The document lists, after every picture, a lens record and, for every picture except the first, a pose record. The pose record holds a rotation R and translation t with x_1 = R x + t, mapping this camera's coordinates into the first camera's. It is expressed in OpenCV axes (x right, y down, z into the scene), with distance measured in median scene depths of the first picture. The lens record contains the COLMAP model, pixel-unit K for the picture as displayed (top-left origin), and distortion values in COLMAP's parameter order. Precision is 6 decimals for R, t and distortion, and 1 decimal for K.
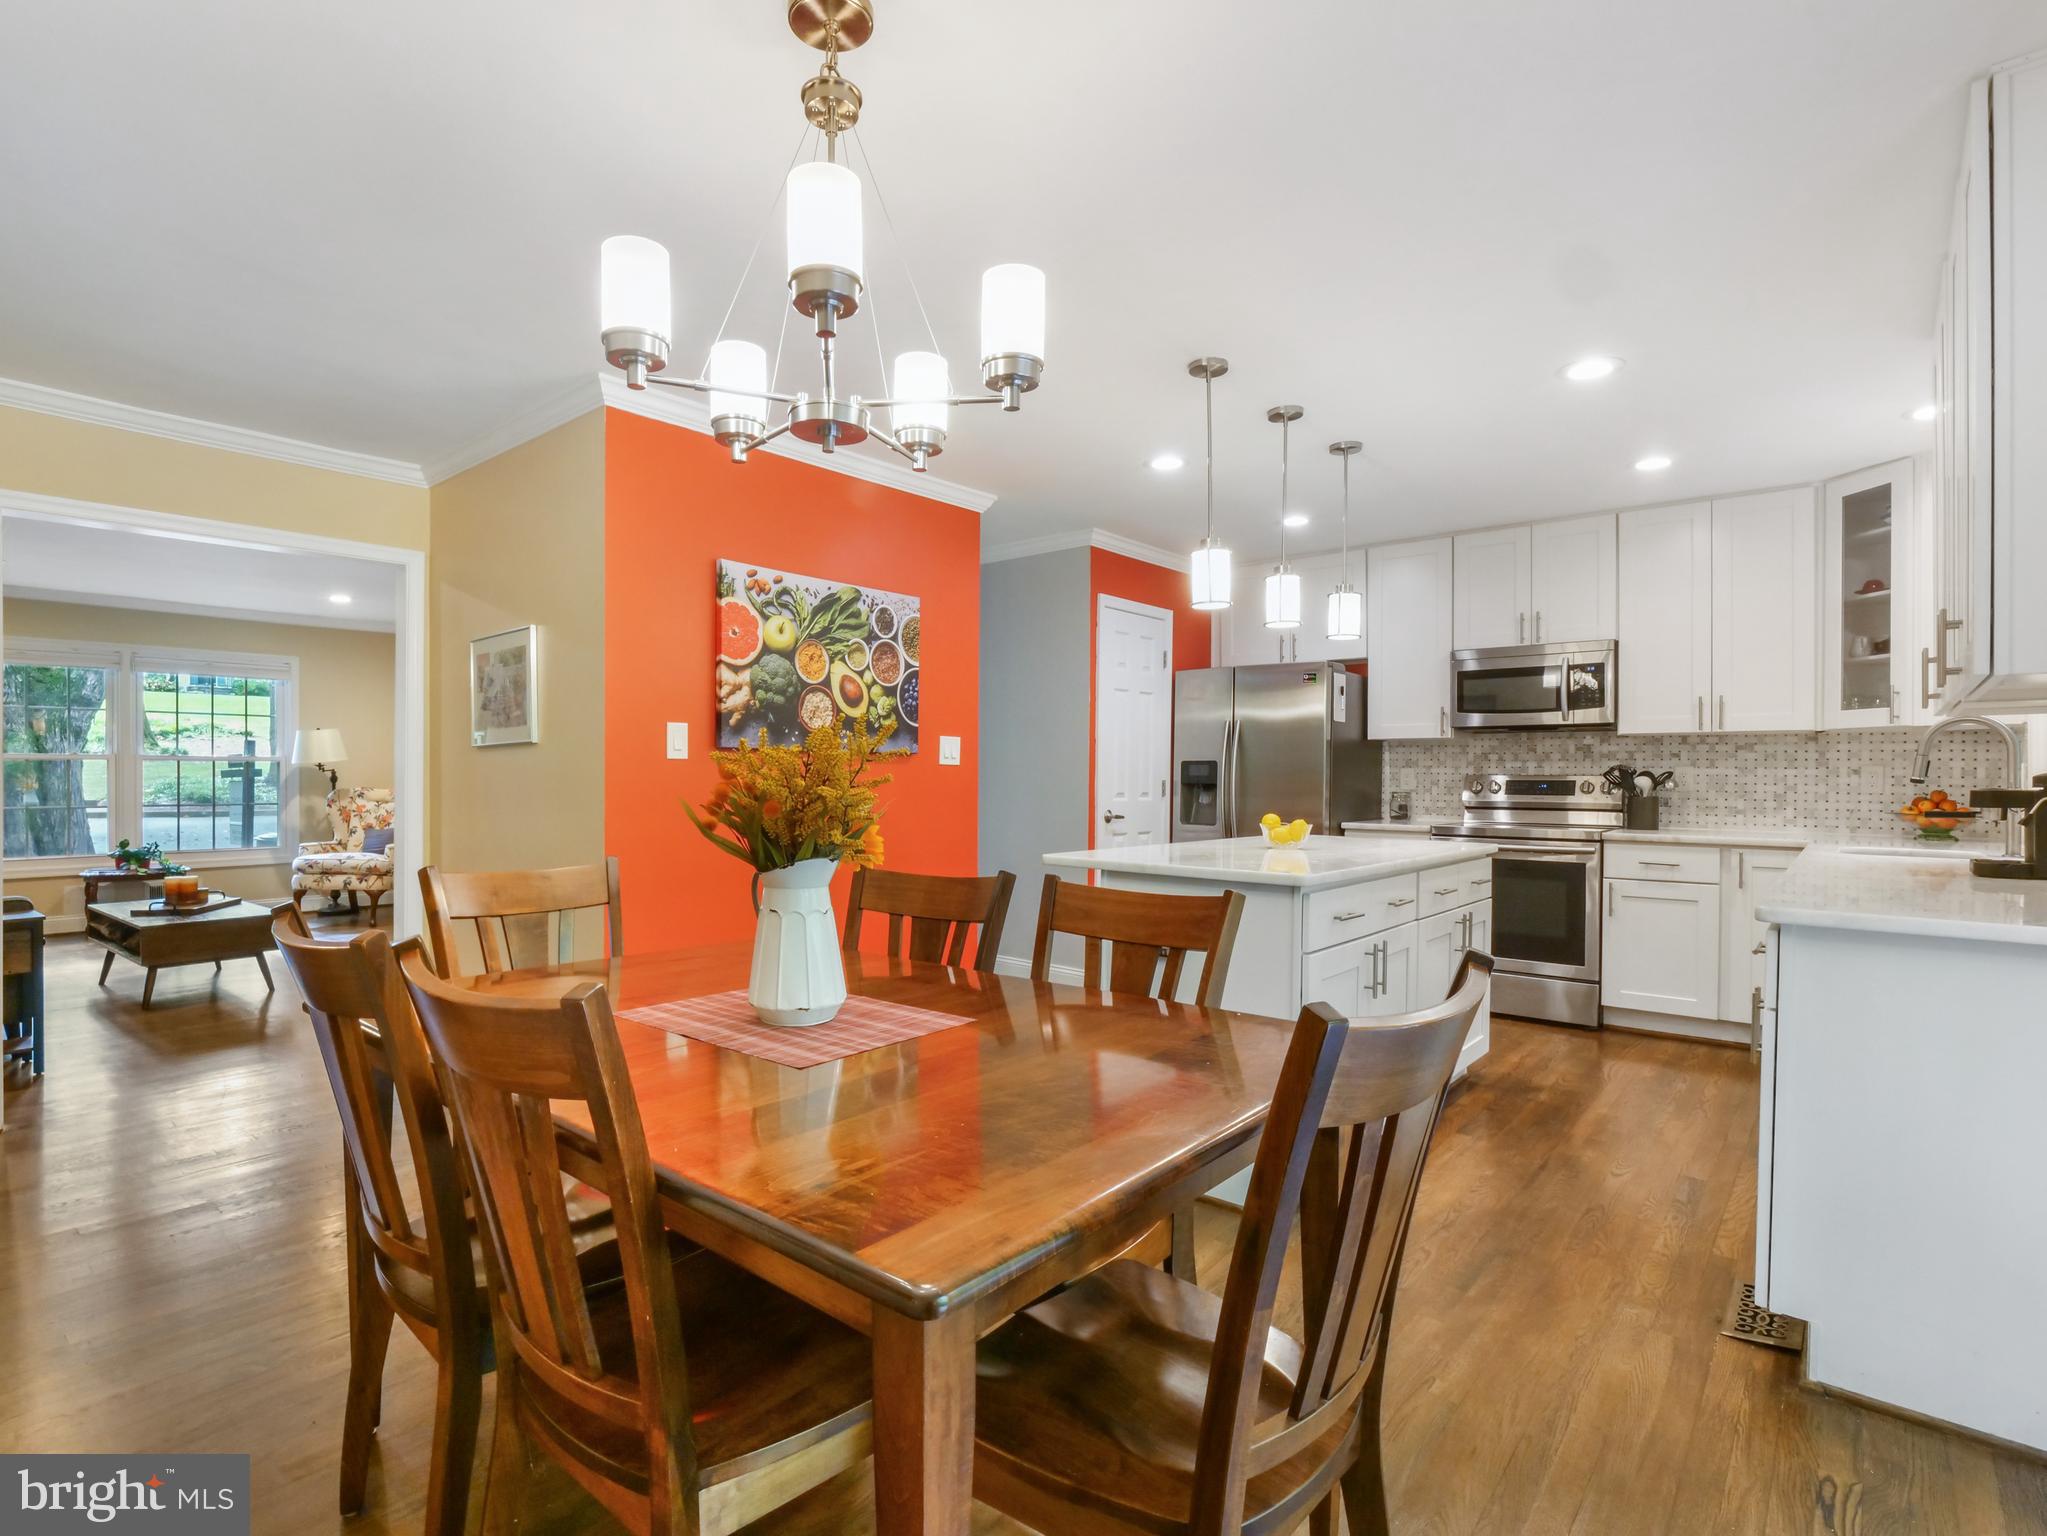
lens RADIAL K [[1035.8, 0, 1000.4], [0, 1035.8, 781.8], [0, 0, 1]] dist [-0.015049, -0.002097]
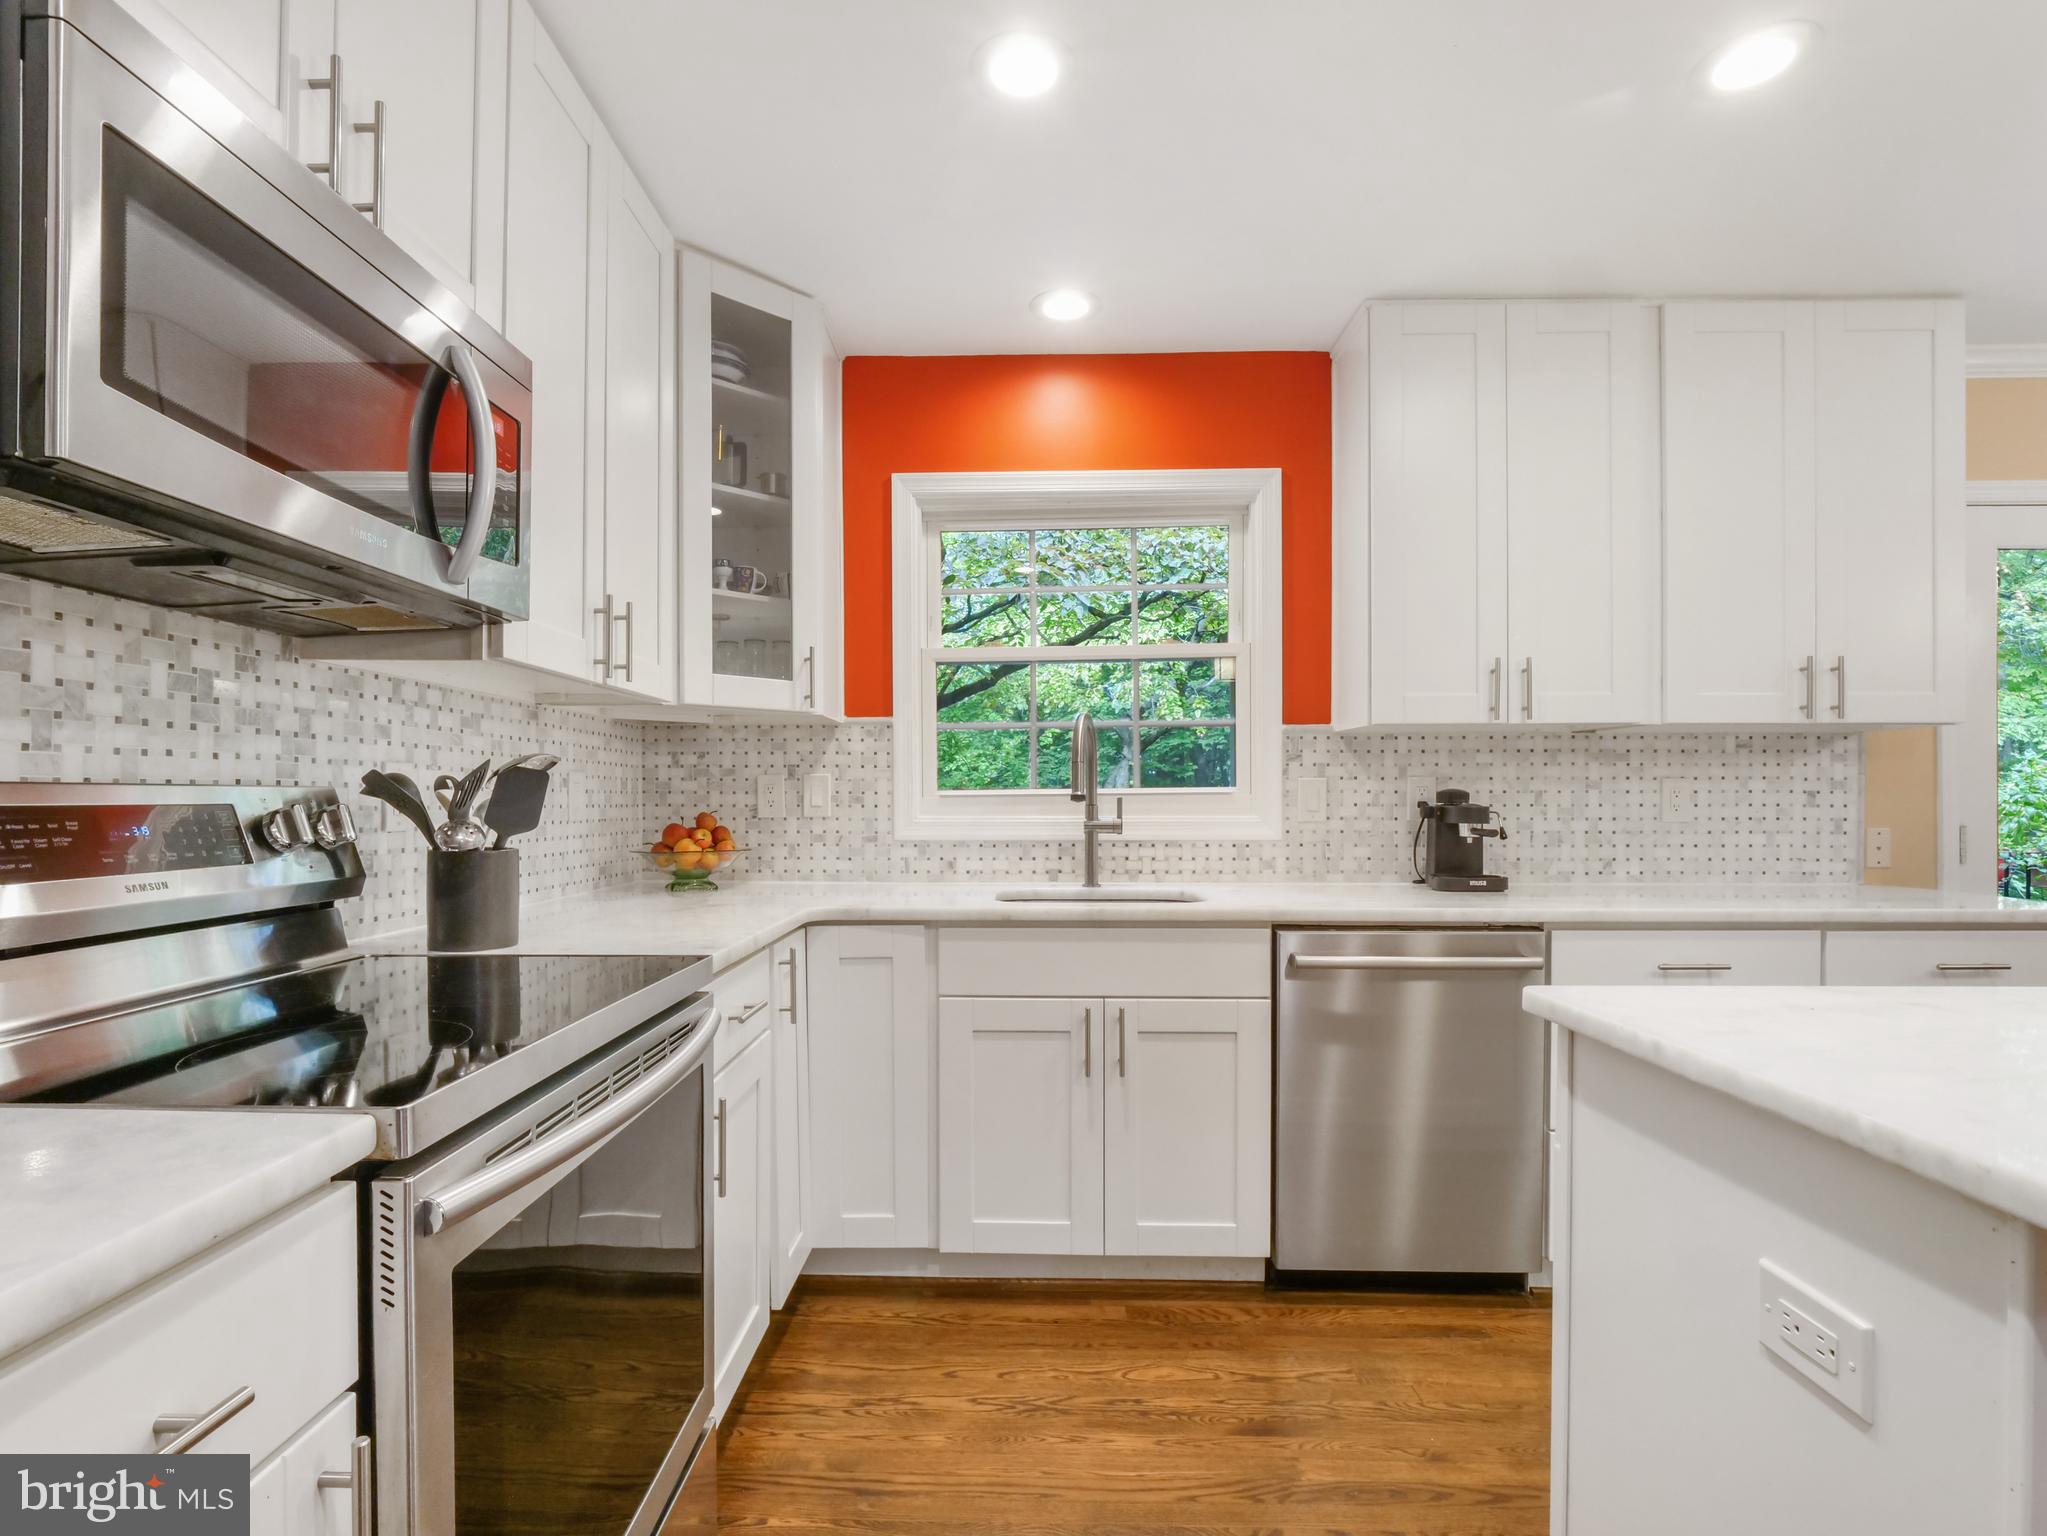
lens RADIAL K [[1035.8, 0, 1022.8], [0, 1035.8, 801.2], [0, 0, 1]] dist [-0.015049, -0.002097]
pose [[-0.623889, -0.004964, 0.781498, 0.252625], [0.003822, 0.999948, 0.009403, -0.004004], [-0.781504, 0.008853, -0.623838, 1.111321]]
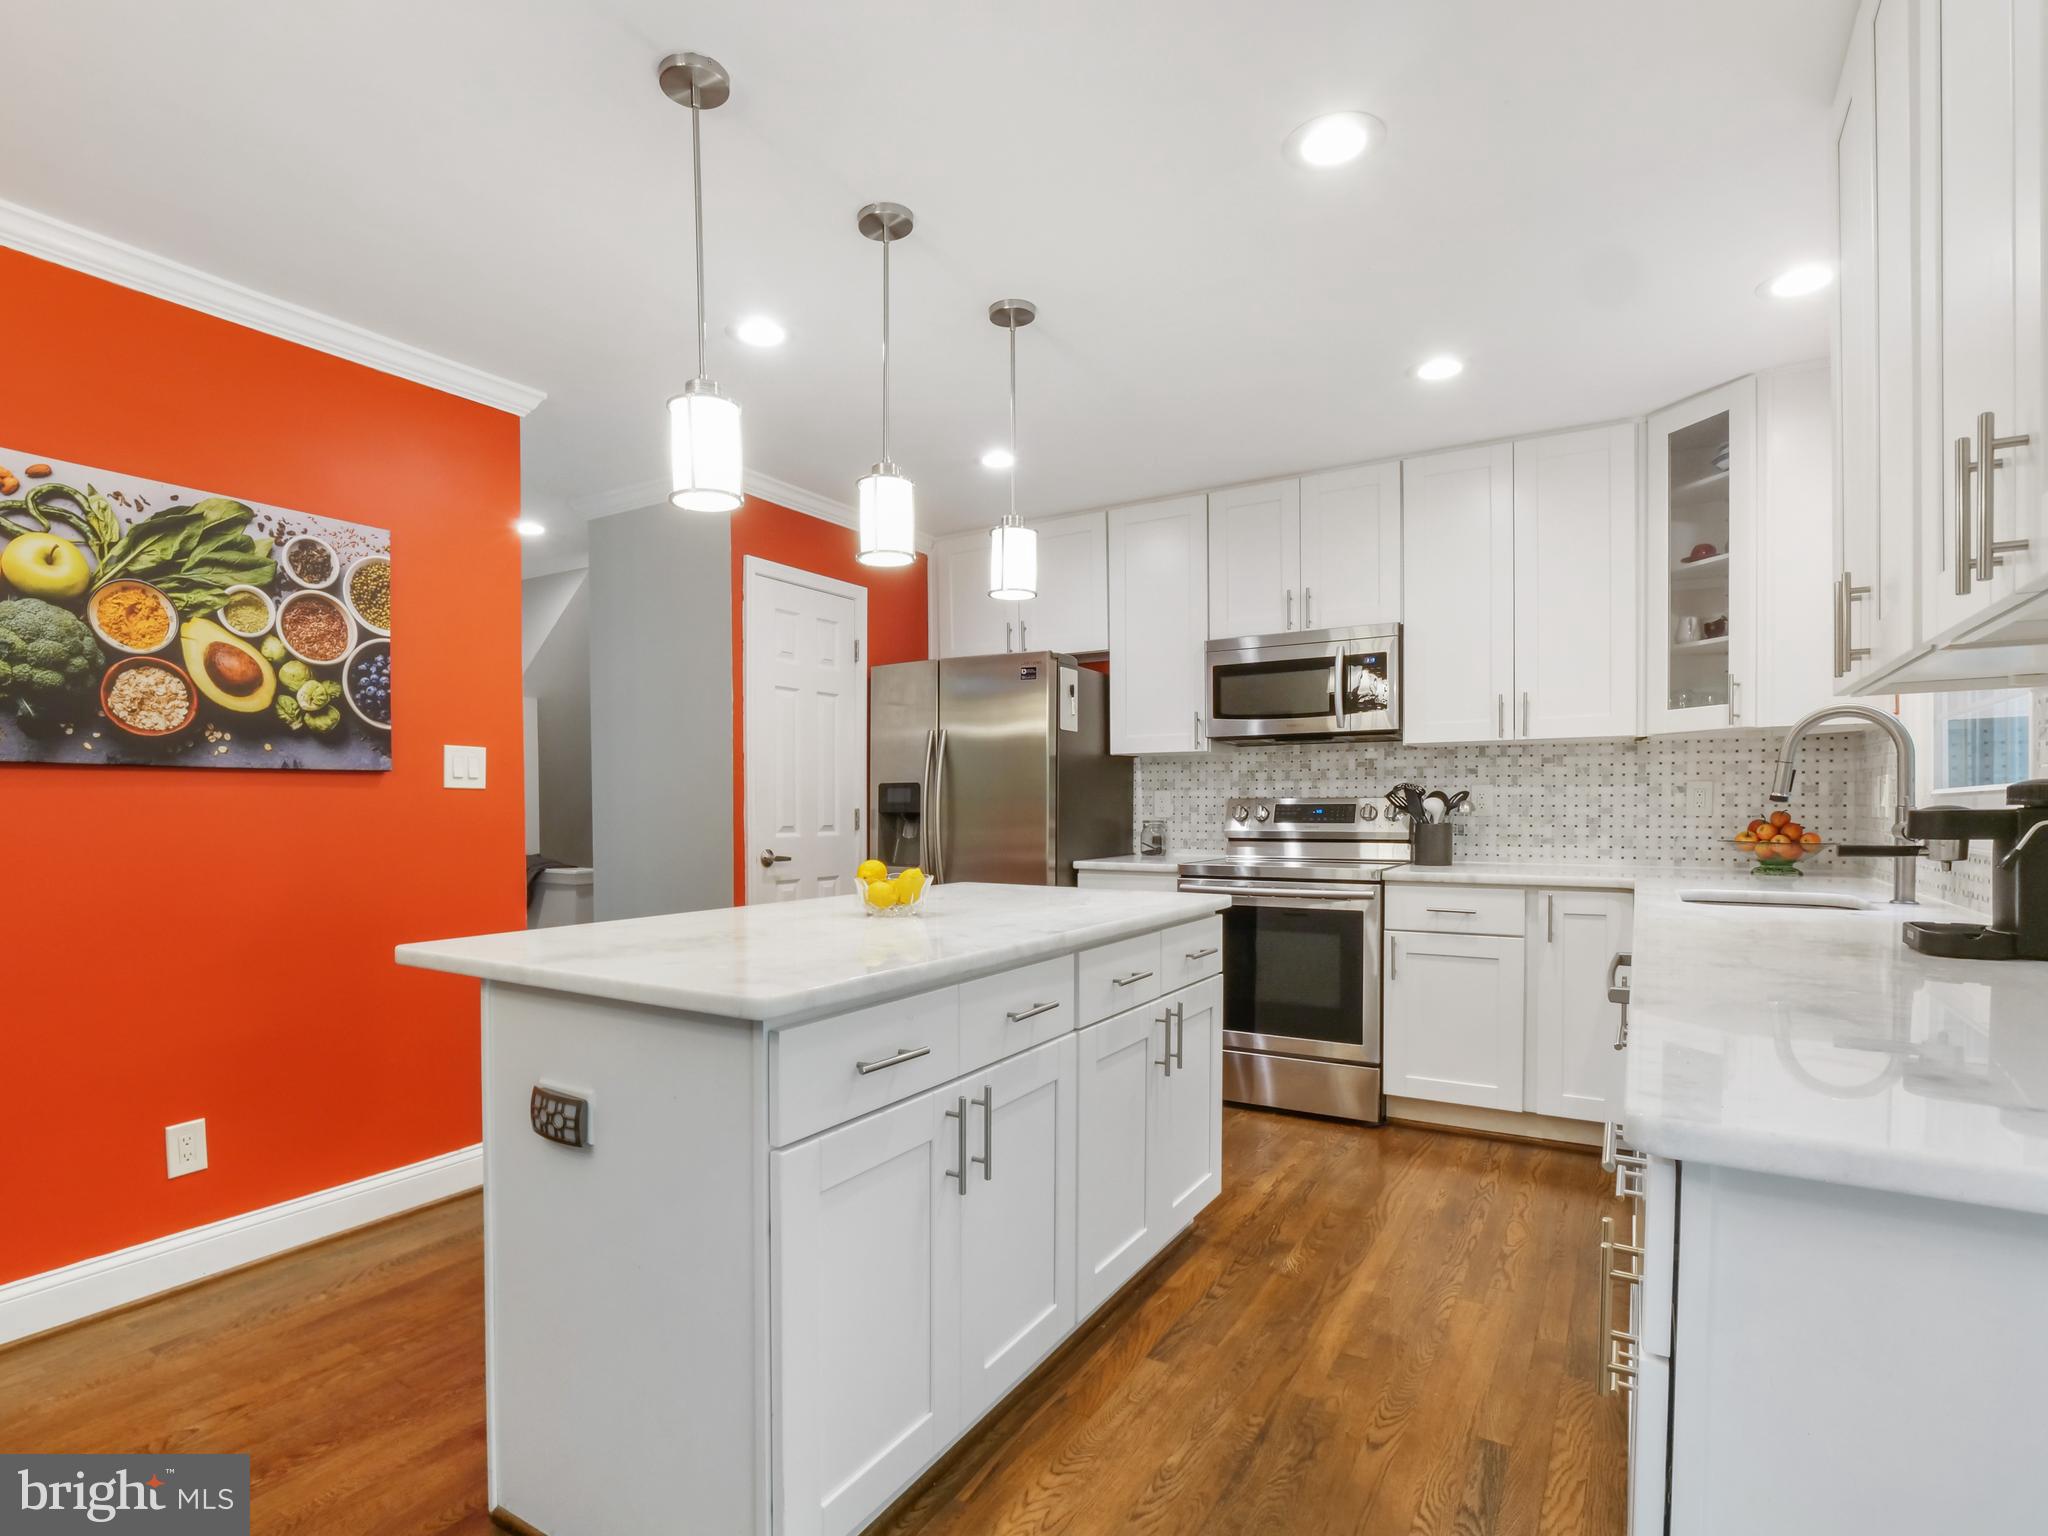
lens RADIAL K [[1036.3, 0, 1008.4], [0, 1036.3, 828.6], [0, 0, 1]] dist [-0.015049, -0.002097]
pose [[0.988346, -0.012921, 0.151676, 0.189925], [0.010564, 0.999811, 0.016332, 0.002147], [-0.151859, -0.014539, 0.988295, 0.278223]]
